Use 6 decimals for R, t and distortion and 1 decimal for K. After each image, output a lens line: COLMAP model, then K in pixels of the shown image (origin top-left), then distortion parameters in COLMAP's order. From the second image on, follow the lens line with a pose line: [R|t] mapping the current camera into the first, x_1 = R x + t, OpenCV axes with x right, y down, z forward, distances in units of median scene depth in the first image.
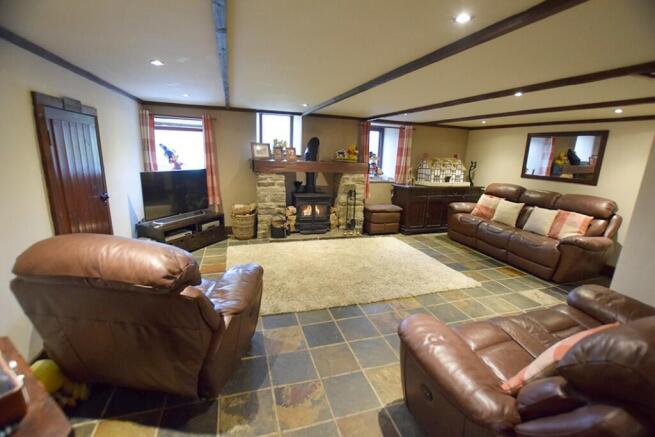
lens RADIAL K [[289.1, 0, 328.1], [0, 289.1, 220.0], [0, 0, 1]] dist [-0.028785, 0.001148]
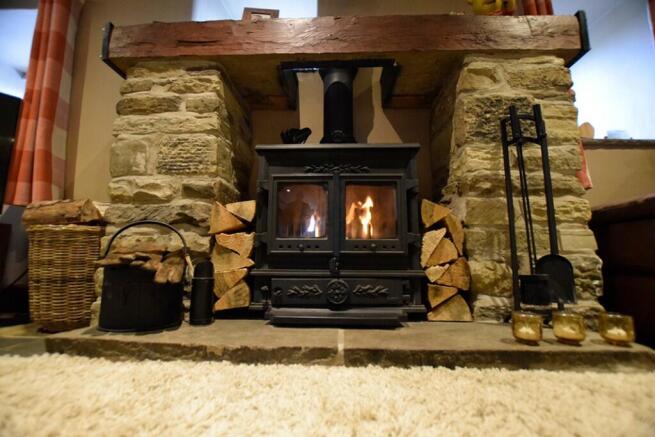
lens RADIAL K [[289.1, 0, 332.9], [0, 289.1, 220.7], [0, 0, 1]] dist [-0.028785, 0.001148]
pose [[0.939244, -0.077013, -0.334499, 0.018351], [-0.051344, 0.932019, -0.358753, 0.052302], [0.339388, 0.354131, 0.871440, 0.828762]]
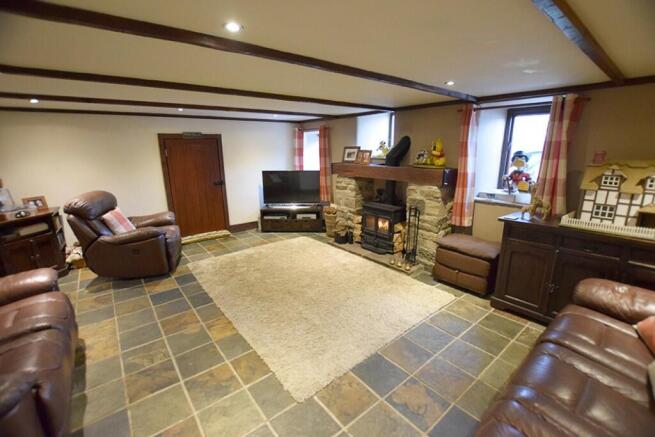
lens RADIAL K [[289.1, 0, 327.9], [0, 289.1, 218.7], [0, 0, 1]] dist [-0.028785, 0.001148]
pose [[0.361720, 0.179775, -0.914789, 0.677981], [-0.194623, 0.974174, 0.114489, -0.118362], [0.911746, 0.136626, 0.387366, 0.552498]]
